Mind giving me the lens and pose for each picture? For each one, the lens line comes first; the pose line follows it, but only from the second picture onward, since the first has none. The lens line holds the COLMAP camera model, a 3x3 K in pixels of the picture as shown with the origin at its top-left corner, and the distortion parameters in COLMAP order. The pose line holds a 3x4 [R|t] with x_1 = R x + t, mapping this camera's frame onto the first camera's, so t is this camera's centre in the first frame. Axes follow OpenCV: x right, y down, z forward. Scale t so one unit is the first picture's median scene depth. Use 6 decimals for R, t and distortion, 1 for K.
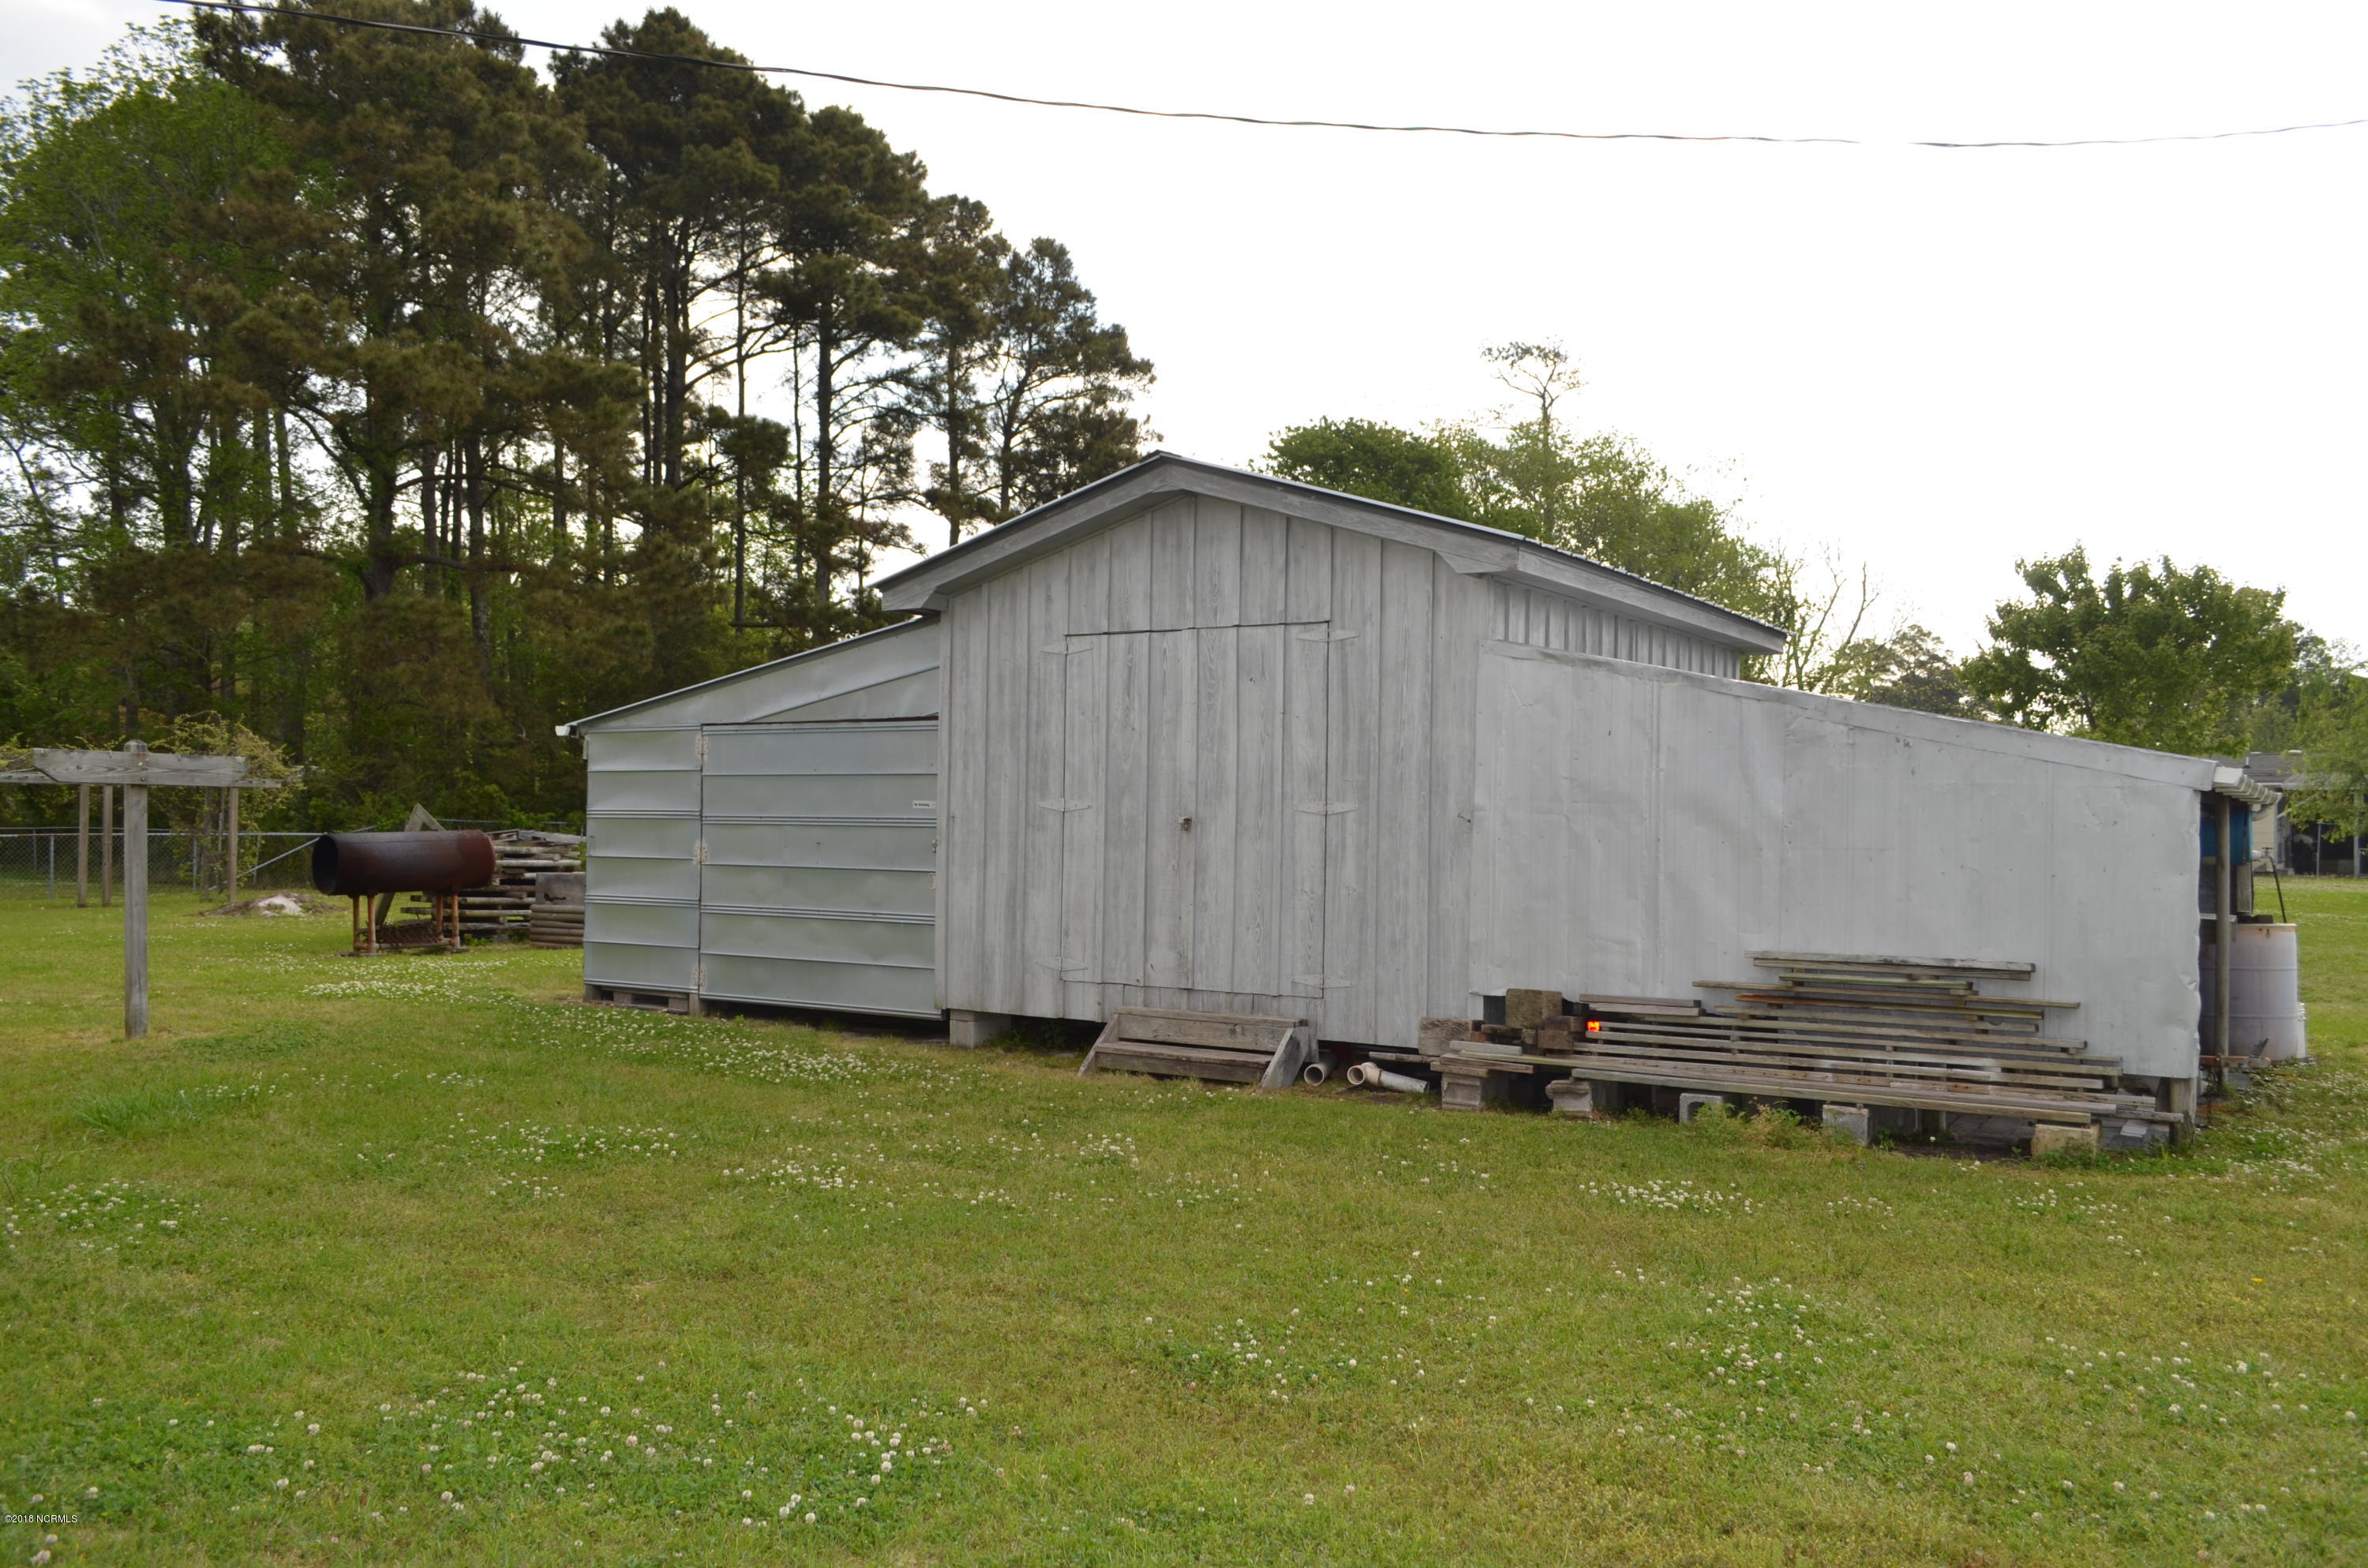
lens RADIAL K [[1832.0, 0, 1184.9], [0, 1832.0, 795.6], [0, 0, 1]] dist [-0.013052, 0.006895]
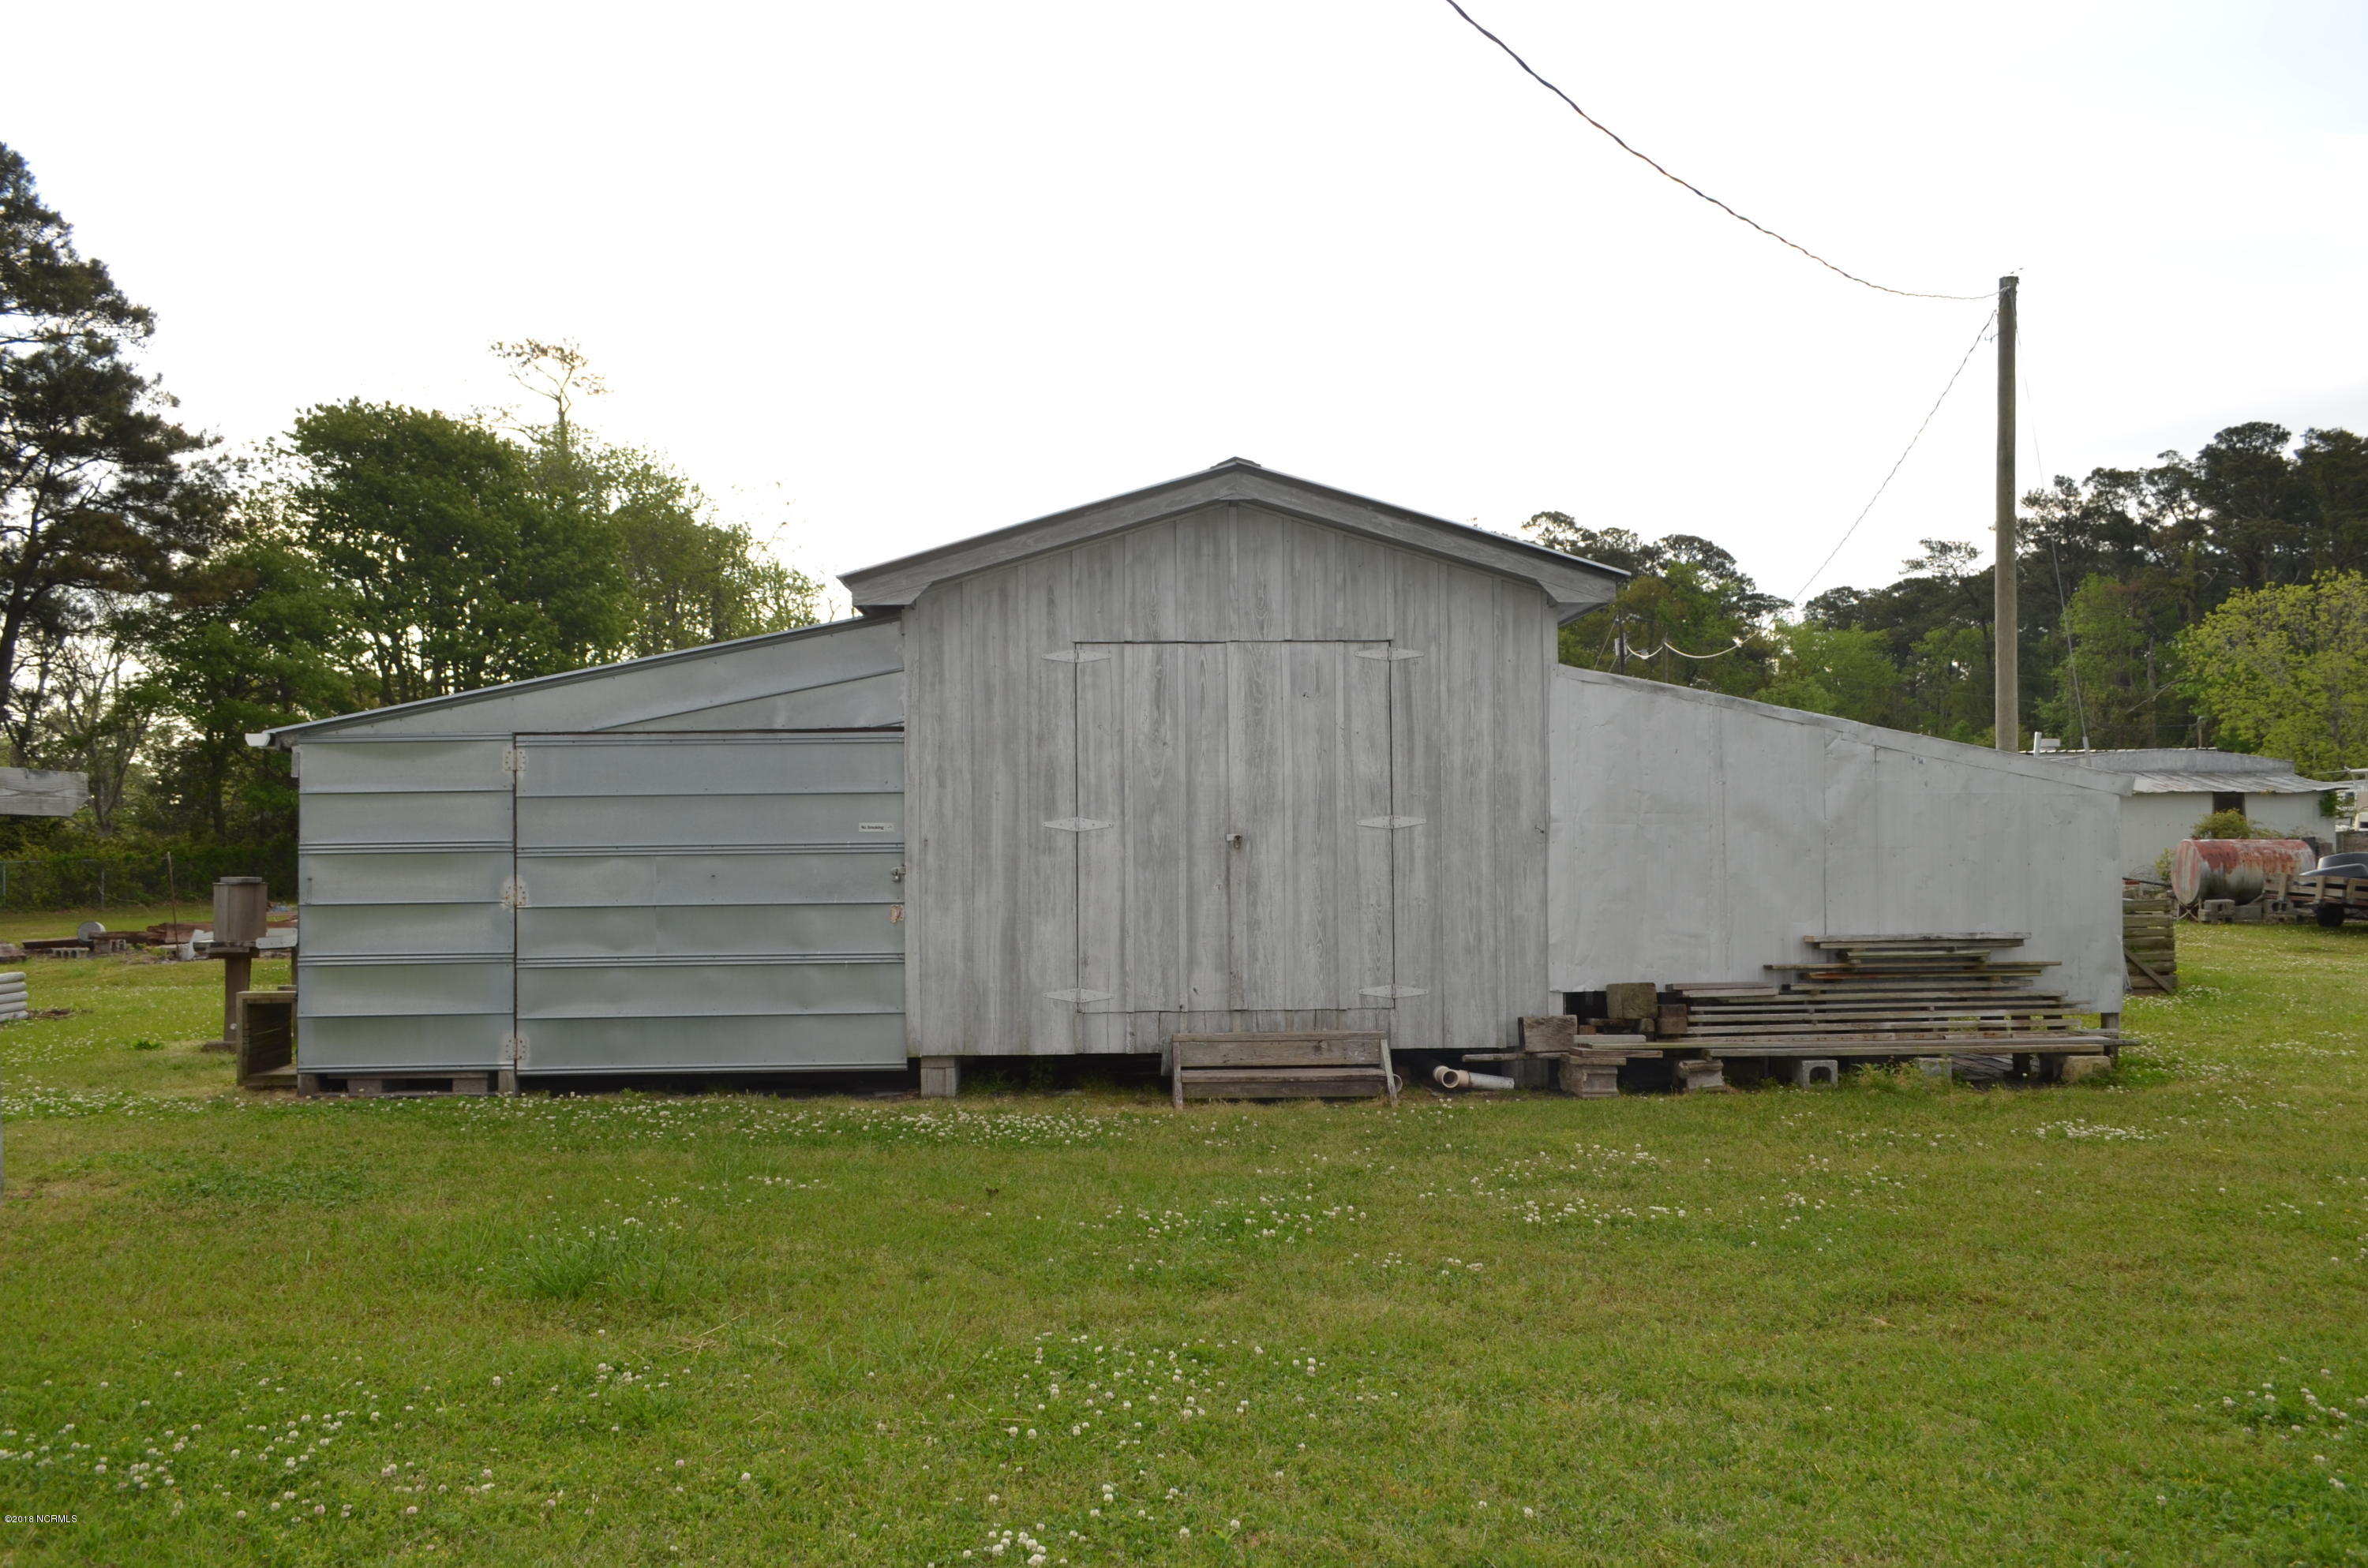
lens RADIAL K [[1832.0, 0, 1184.9], [0, 1832.0, 795.6], [0, 0, 1]] dist [-0.013052, 0.006895]
pose [[0.827376, -0.007501, 0.561598, -0.546095], [0.013347, 0.999891, -0.006309, -0.003002], [-0.561490, 0.012716, 0.827386, 0.198629]]
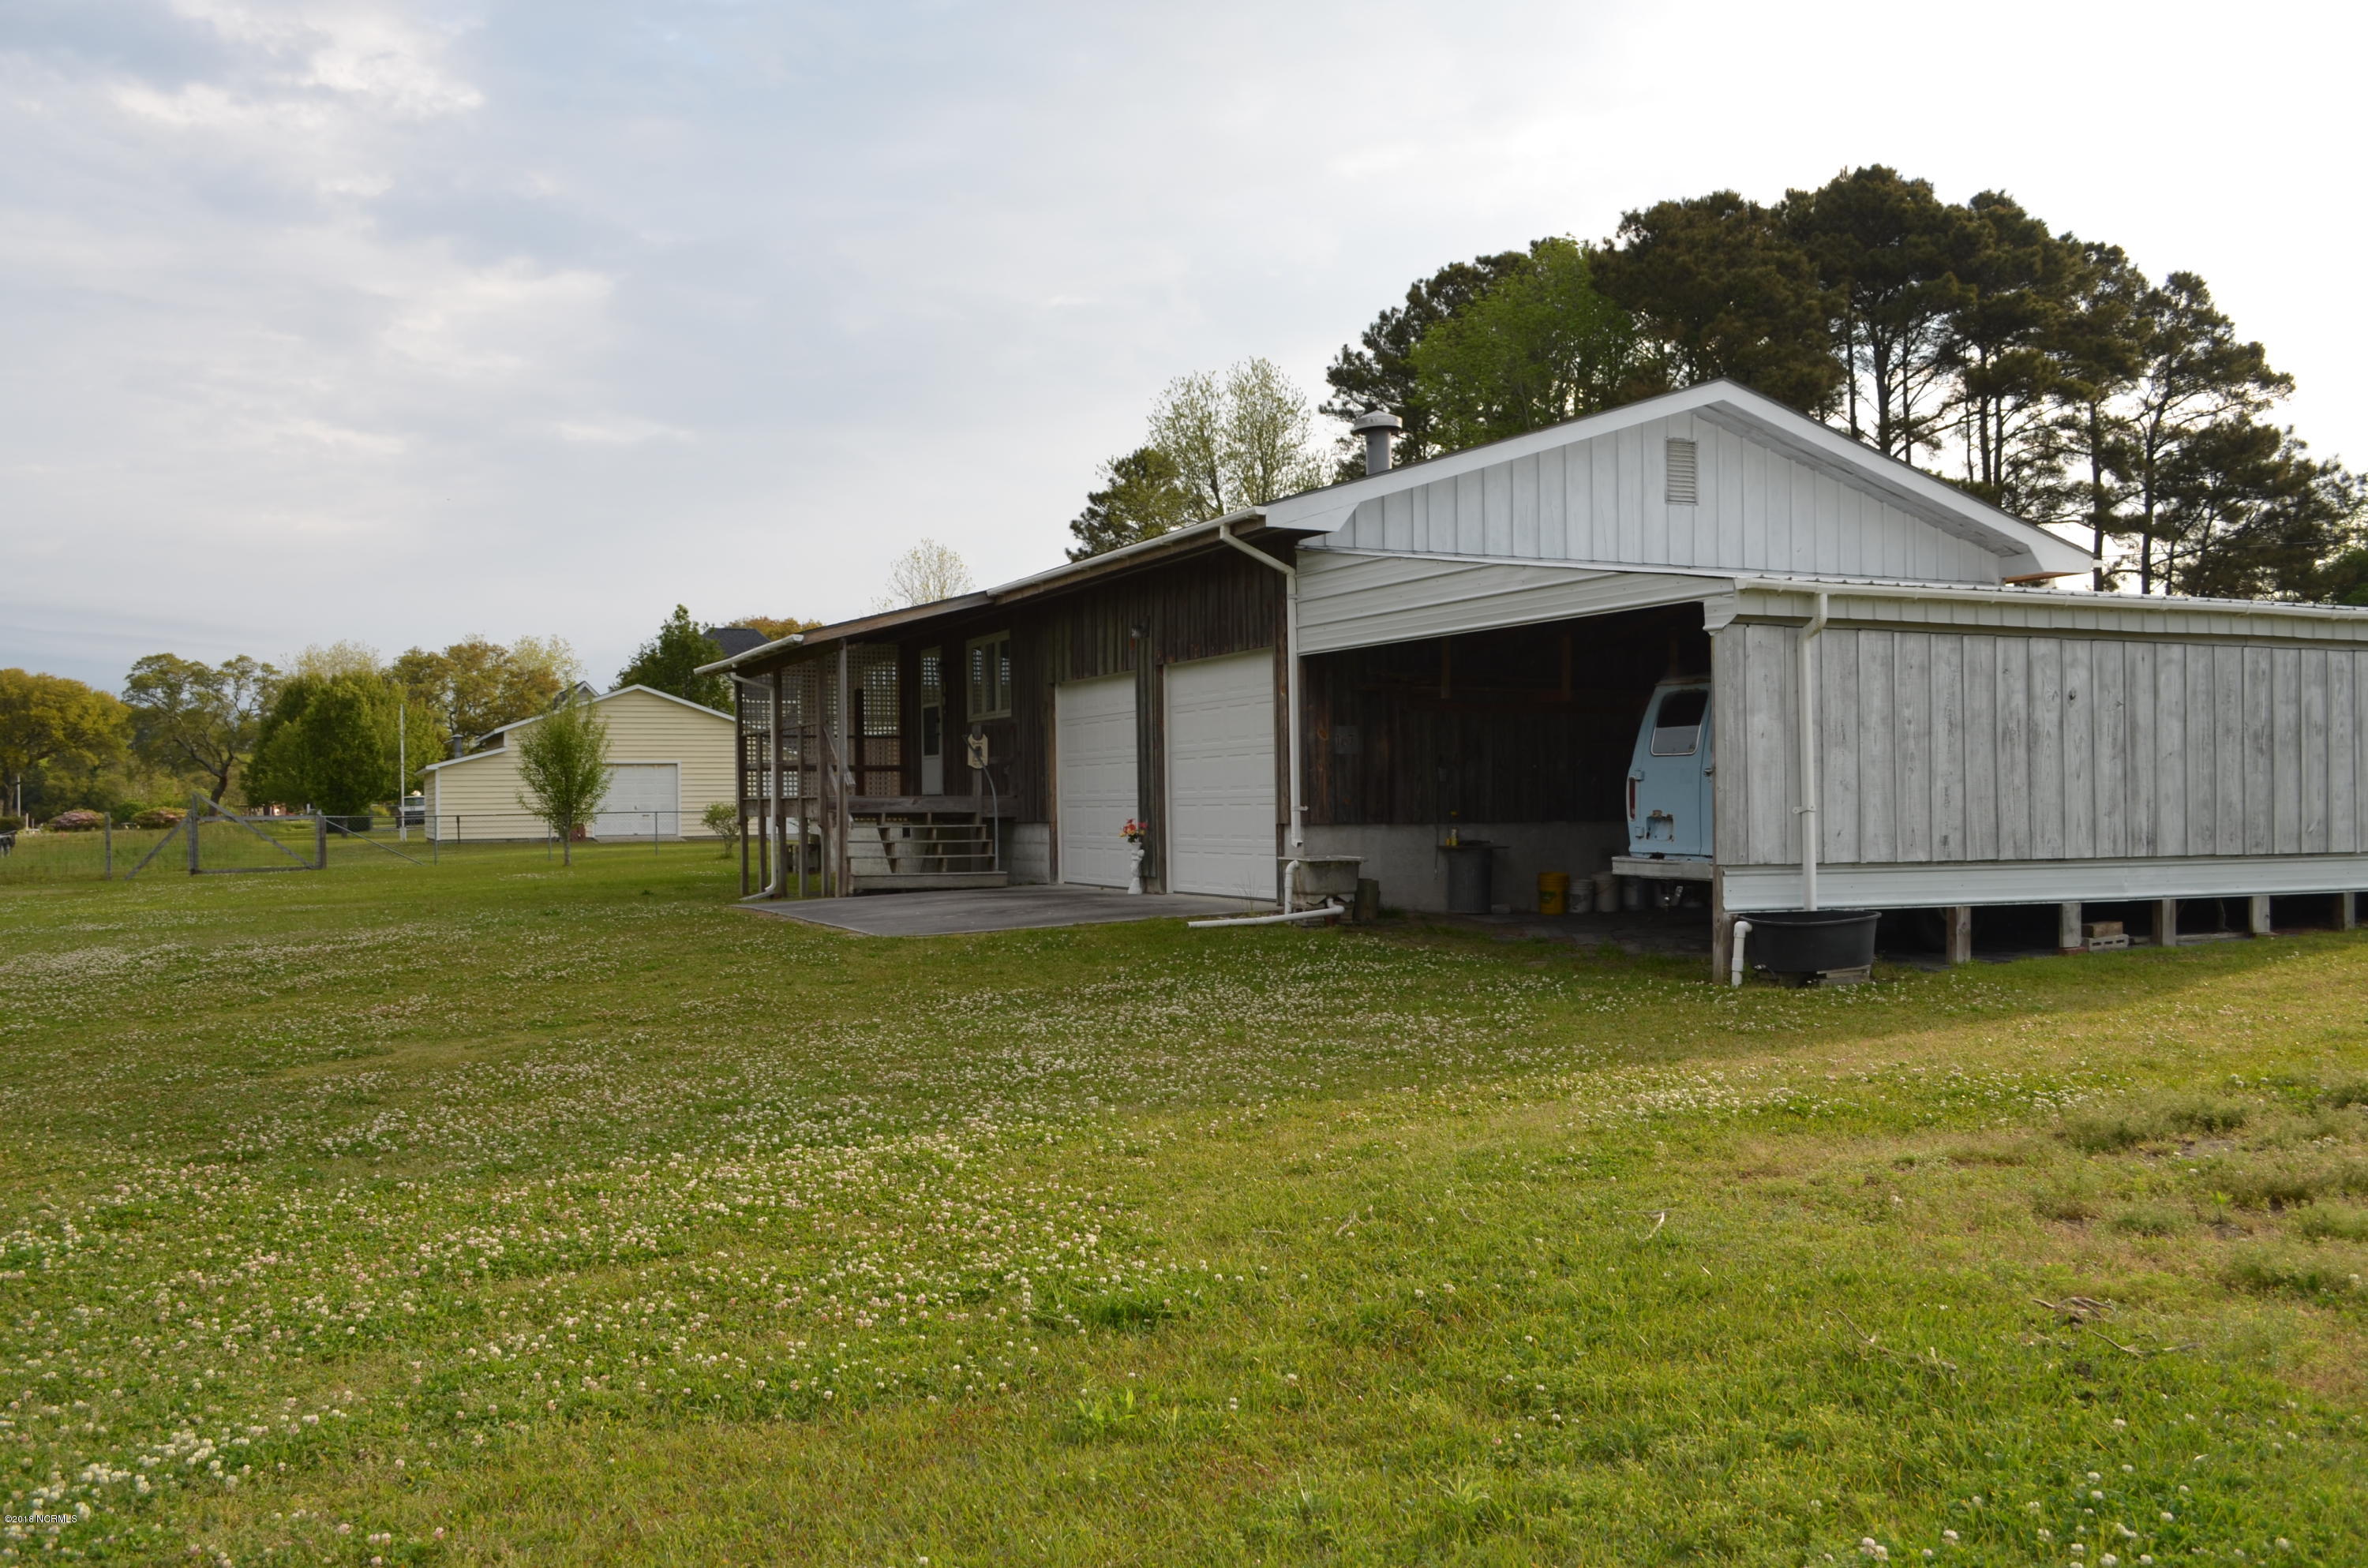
lens RADIAL K [[1996.1, 0, 1193.7], [0, 1996.1, 794.8], [0, 0, 1]] dist [-0.035794, 0.011590]
pose [[0.873084, -0.015740, -0.487316, -0.108328], [0.019936, 0.999795, 0.003424, 0.022745], [0.487163, -0.012705, 0.873219, -2.175696]]
